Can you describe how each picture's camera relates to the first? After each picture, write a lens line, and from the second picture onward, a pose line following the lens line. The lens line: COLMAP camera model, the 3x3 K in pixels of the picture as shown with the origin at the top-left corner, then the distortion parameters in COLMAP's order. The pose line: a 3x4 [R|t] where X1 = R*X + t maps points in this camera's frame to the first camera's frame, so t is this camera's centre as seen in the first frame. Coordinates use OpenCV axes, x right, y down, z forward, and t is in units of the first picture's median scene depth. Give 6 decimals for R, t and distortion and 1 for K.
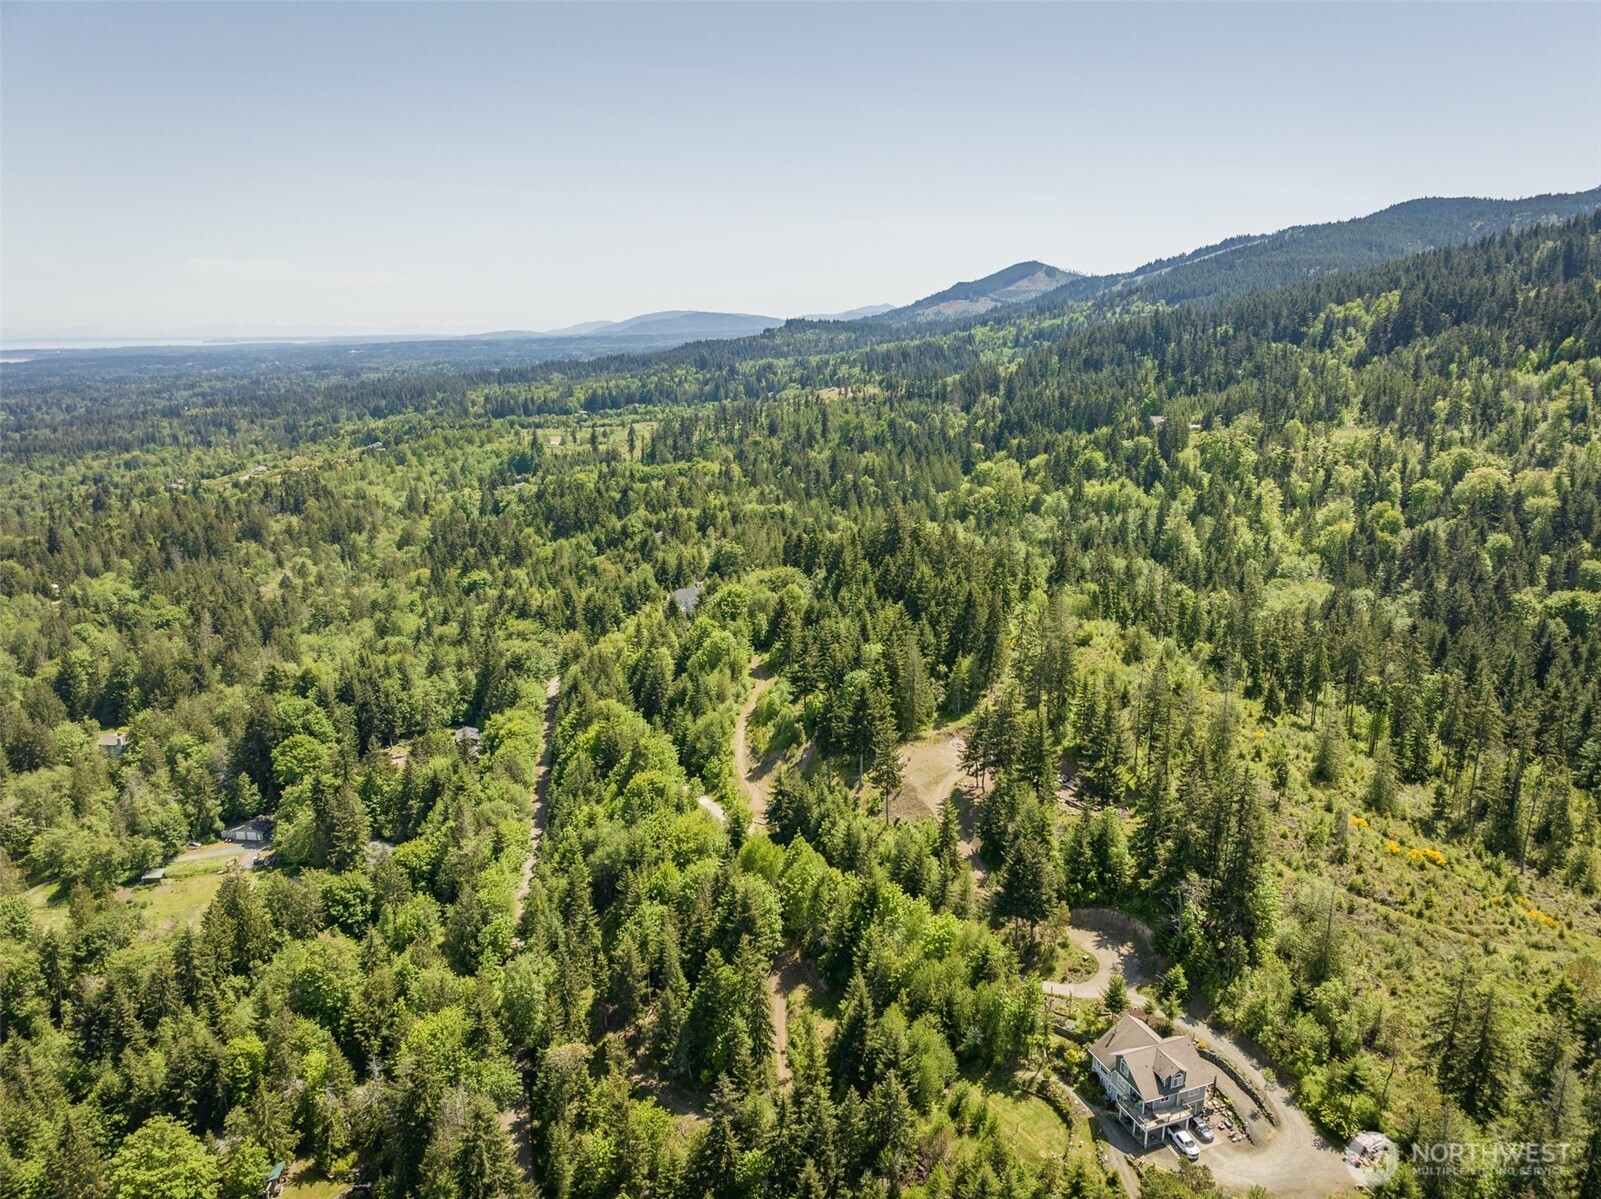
lens RADIAL K [[1132.4, 0, 807.7], [0, 1132.4, 589.3], [0, 0, 1]] dist [-0.048420, 0.016118]
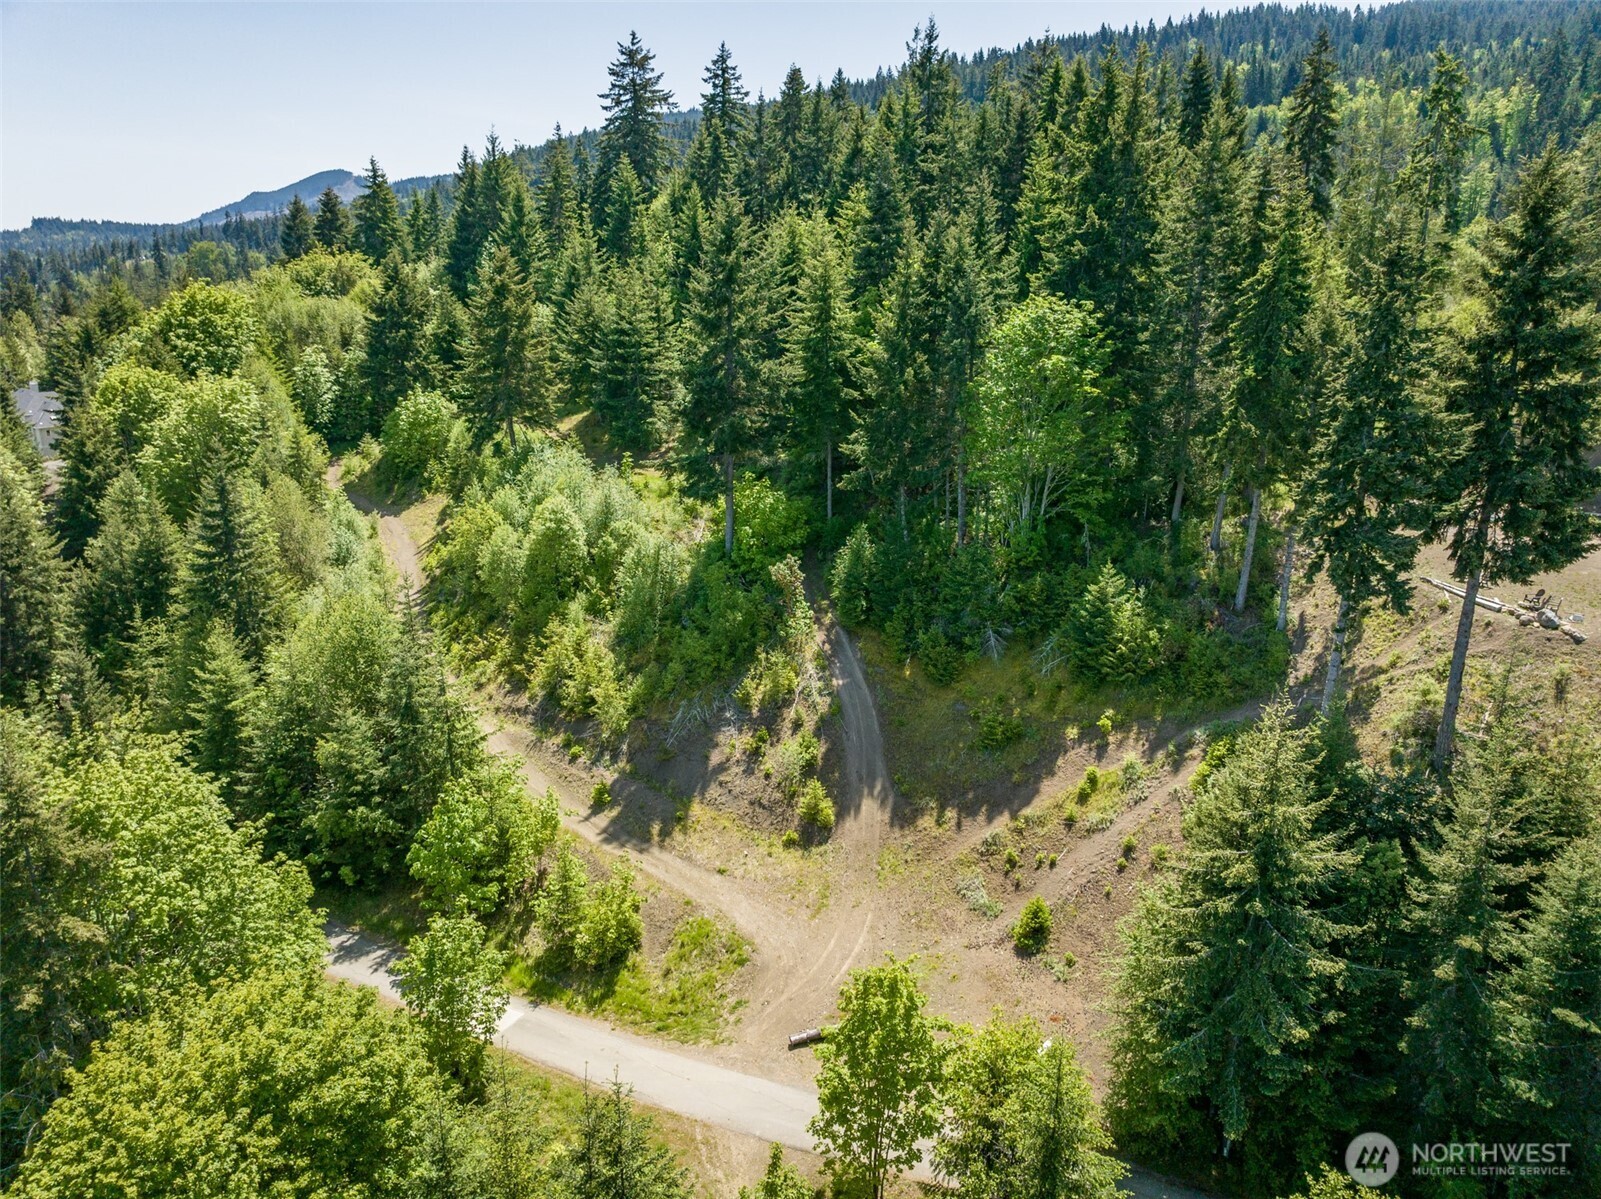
lens RADIAL K [[1132.4, 0, 807.7], [0, 1132.4, 589.3], [0, 0, 1]] dist [-0.048420, 0.016118]
pose [[0.835963, -0.162210, 0.524264, -0.104953], [0.133522, 0.986730, 0.092393, 0.083142], [-0.532294, -0.007236, 0.846529, 0.634582]]
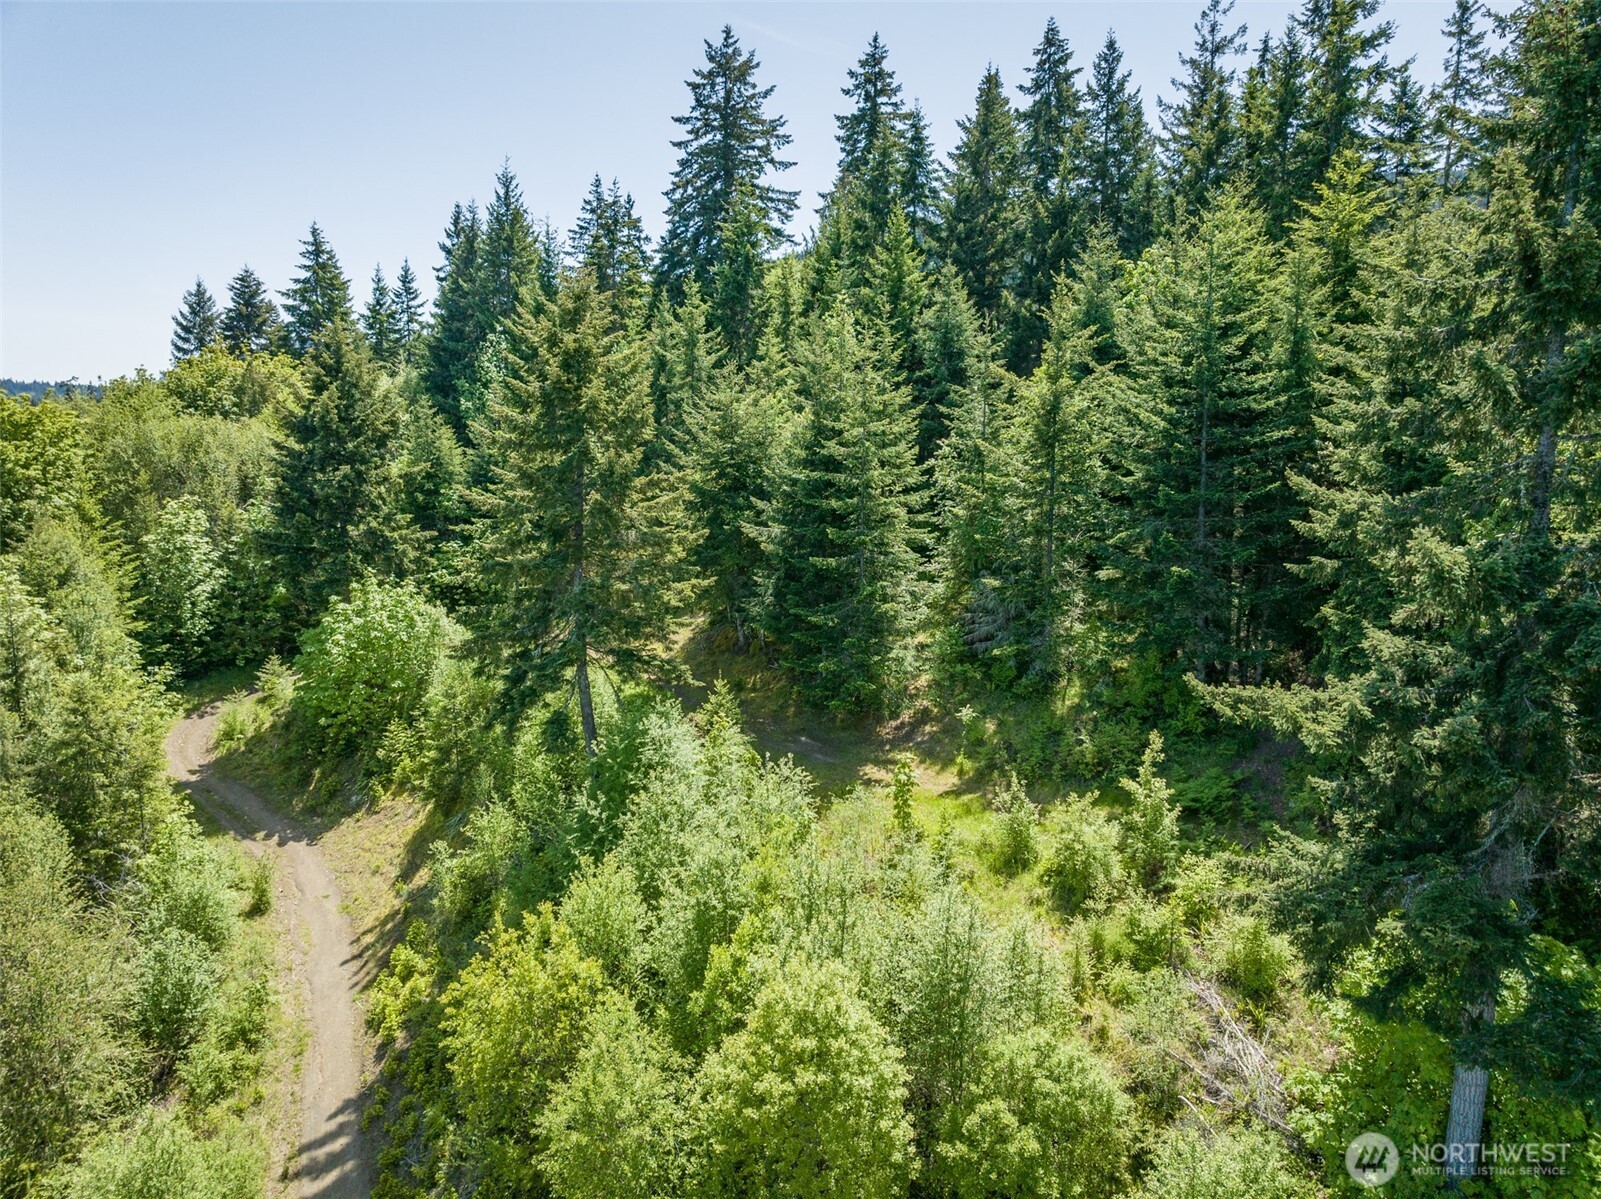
lens RADIAL K [[1132.4, 0, 807.7], [0, 1132.4, 589.3], [0, 0, 1]] dist [-0.048420, 0.016118]
pose [[0.812543, -0.091764, 0.575632, -0.064197], [0.140603, 0.989226, -0.040774, 0.059328], [-0.565689, 0.114066, 0.816691, 0.791957]]
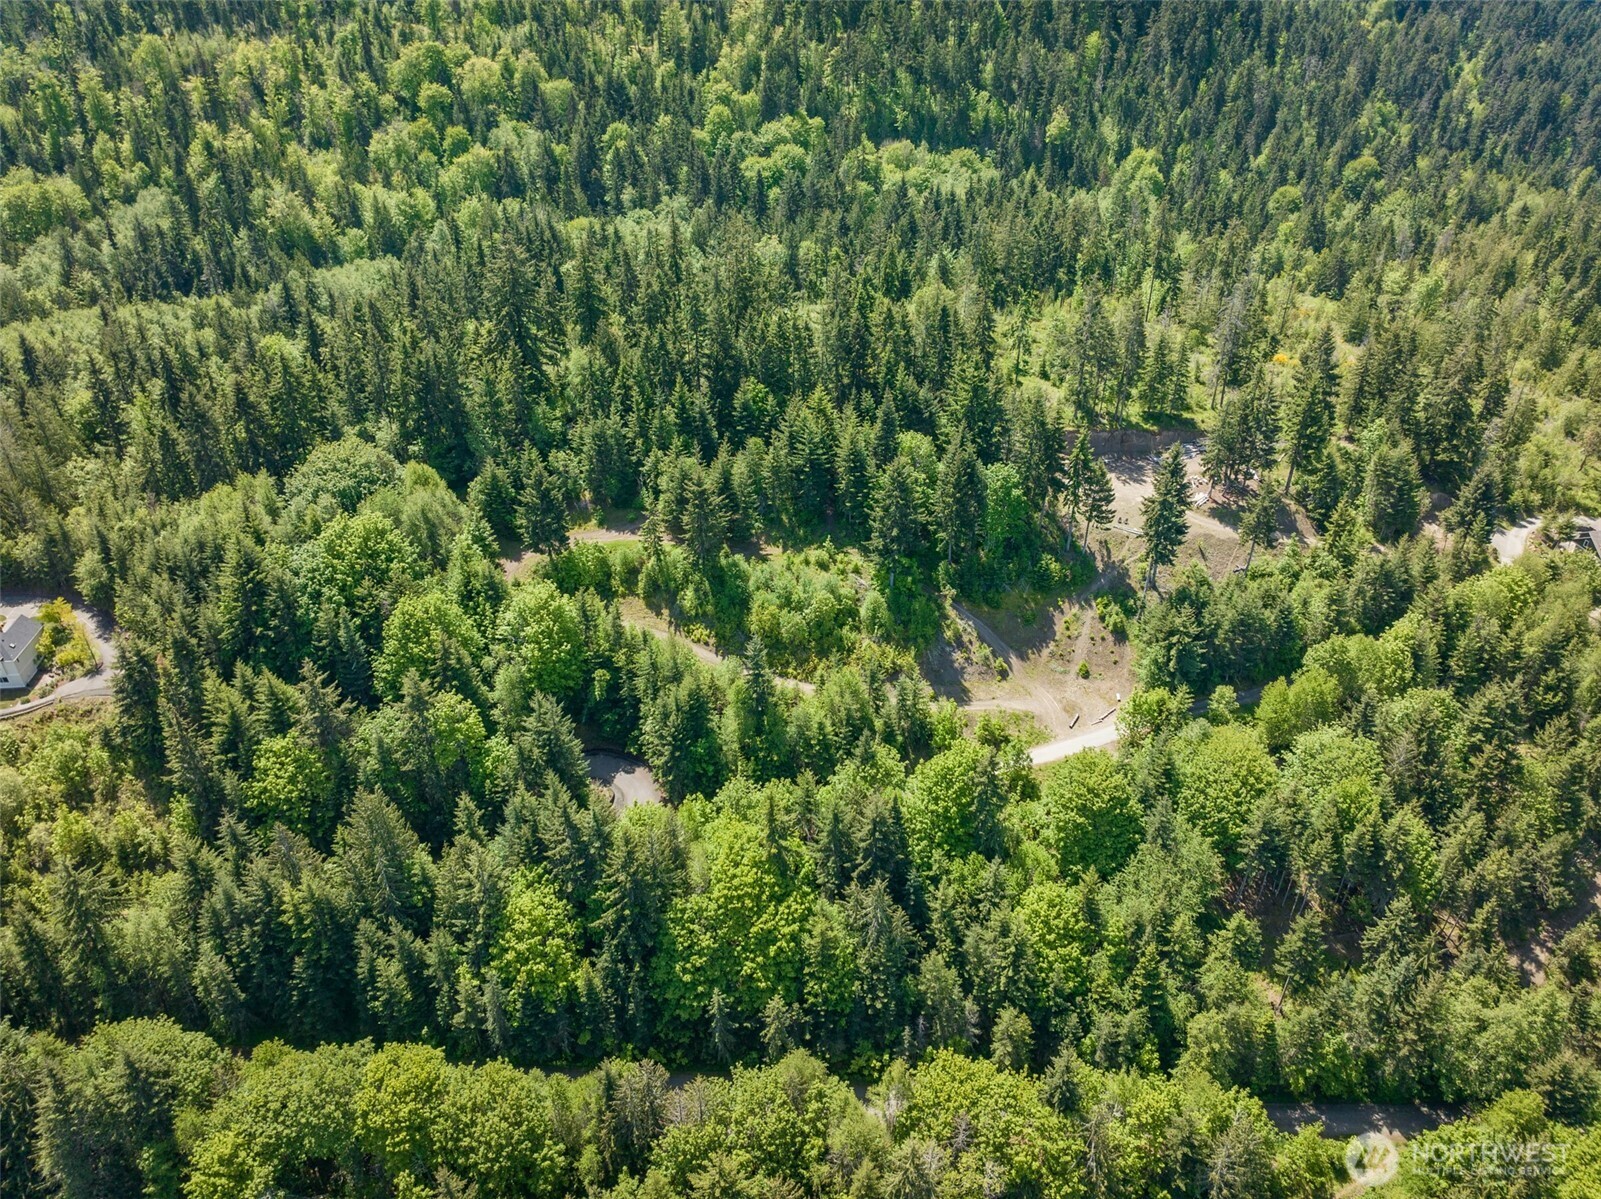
lens RADIAL K [[1142.6, 0, 818.8], [0, 1142.6, 601.0], [0, 0, 1]] dist [-0.045082, 0.024801]
pose [[0.193895, -0.536372, 0.821407, -0.443461], [0.229932, 0.838821, 0.493467, -0.166386], [-0.953696, 0.093187, 0.285973, 0.707769]]
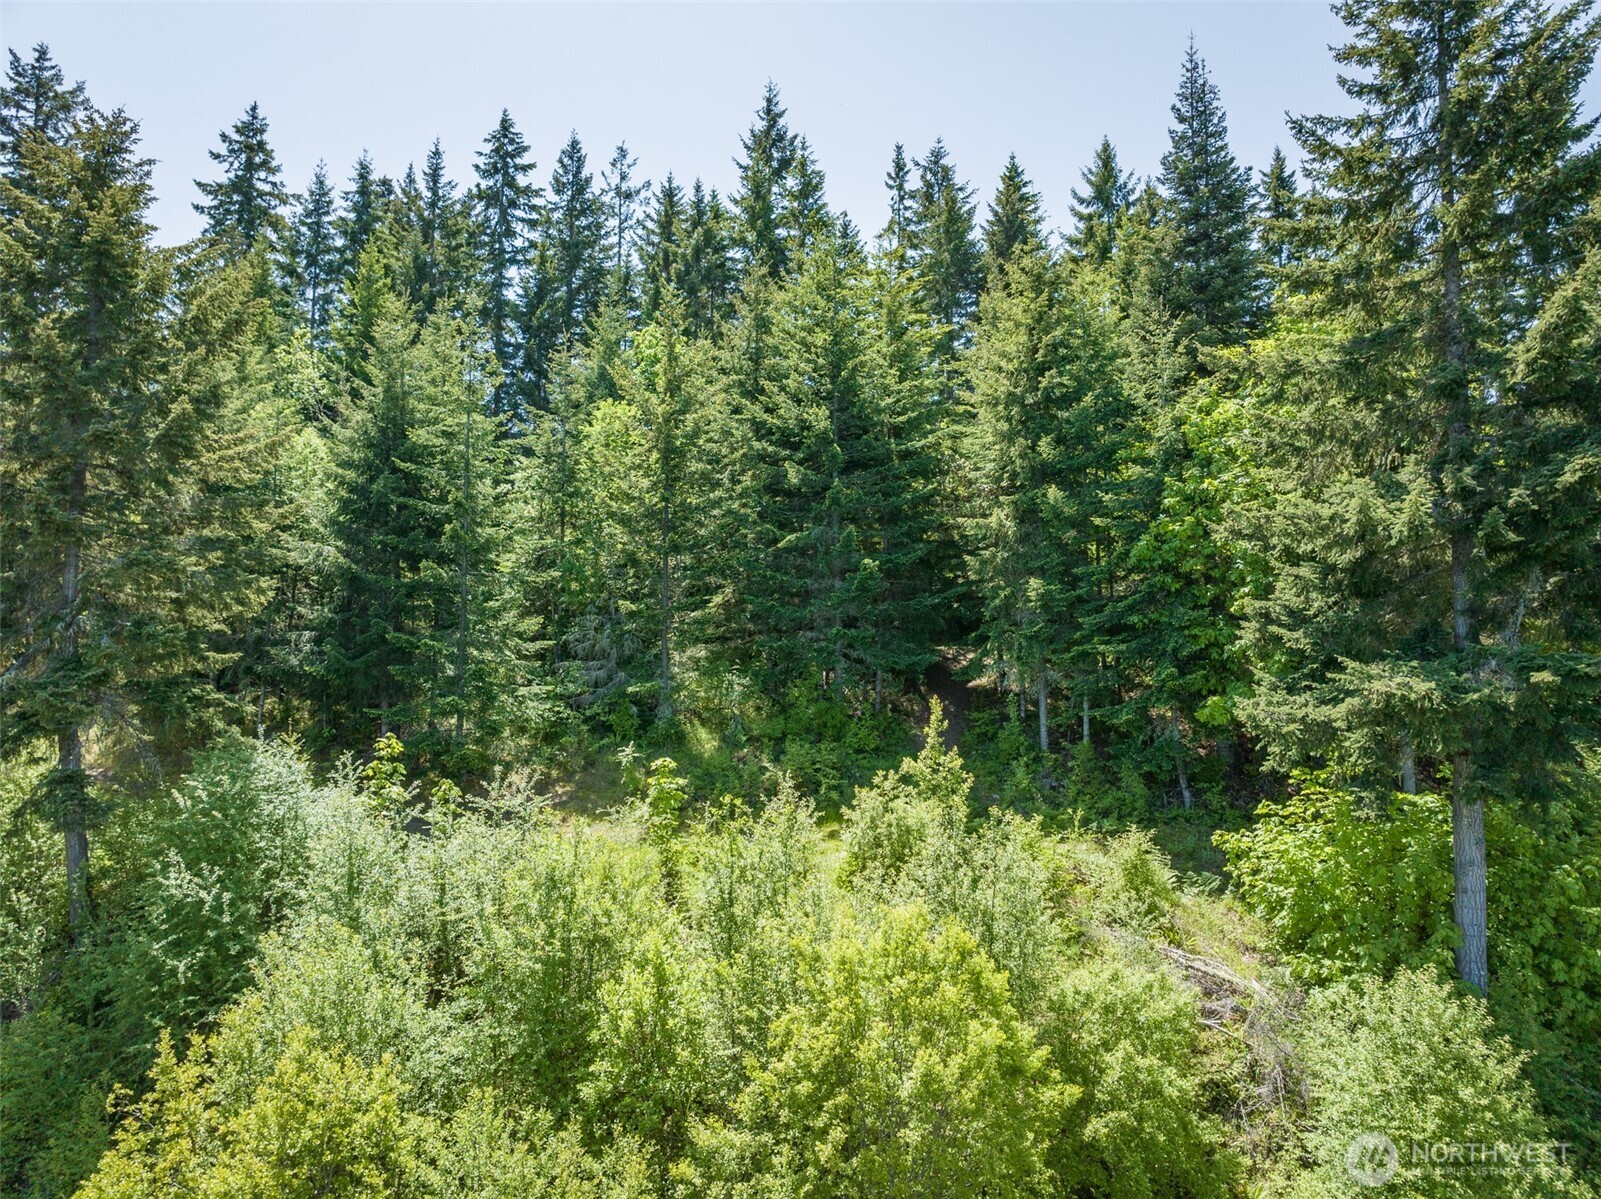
lens RADIAL K [[1142.6, 0, 818.8], [0, 1142.6, 601.0], [0, 0, 1]] dist [-0.045082, 0.024801]
pose [[0.267149, 0.040156, 0.962818, -0.074985], [0.229749, 0.967666, -0.104106, 0.071009], [-0.935867, 0.249019, 0.249286, 0.836810]]
